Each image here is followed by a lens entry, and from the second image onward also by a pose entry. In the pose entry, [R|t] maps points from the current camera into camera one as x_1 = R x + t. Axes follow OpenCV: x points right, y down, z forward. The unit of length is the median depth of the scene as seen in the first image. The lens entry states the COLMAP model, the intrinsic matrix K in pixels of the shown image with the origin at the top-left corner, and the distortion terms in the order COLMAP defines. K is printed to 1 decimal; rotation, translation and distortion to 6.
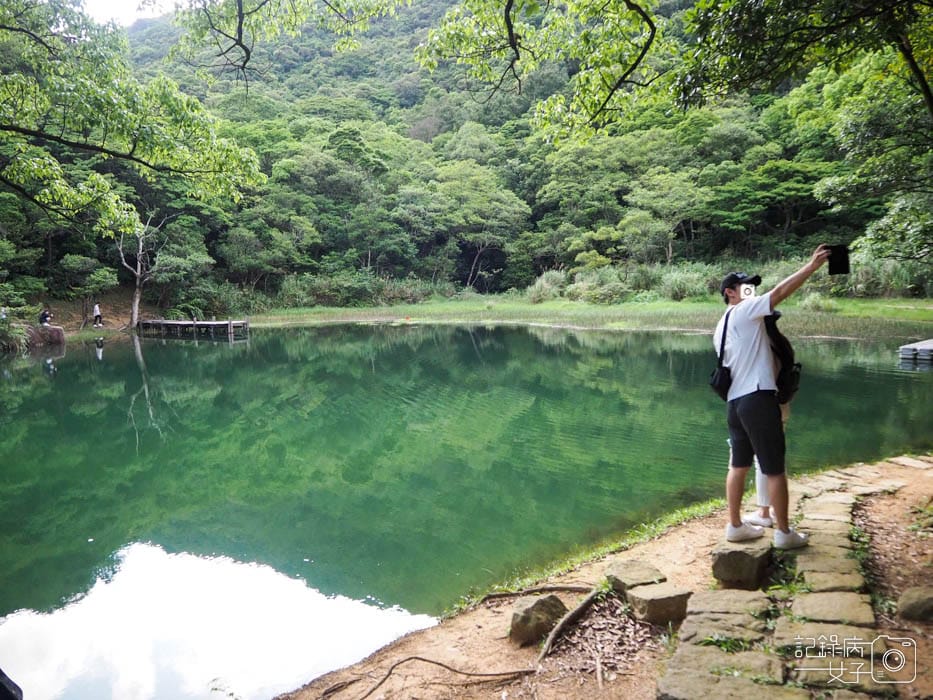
lens RADIAL K [[758.8, 0, 466.4], [0, 758.8, 350.3], [0, 0, 1]] dist [-0.043183, 0.000675]
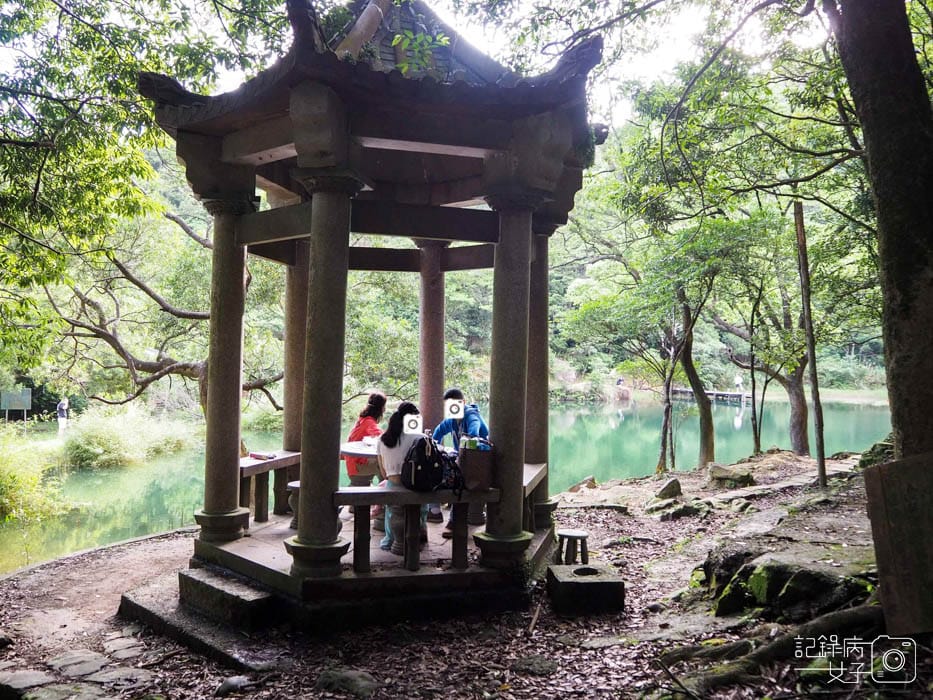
lens RADIAL K [[758.8, 0, 465.4], [0, 758.8, 350.4], [0, 0, 1]] dist [-0.043183, 0.000675]
pose [[0.828353, 0.042077, -0.558624, 0.025912], [-0.094419, 0.993396, -0.065183, 0.016732], [0.552192, 0.106739, 0.826856, -0.329100]]
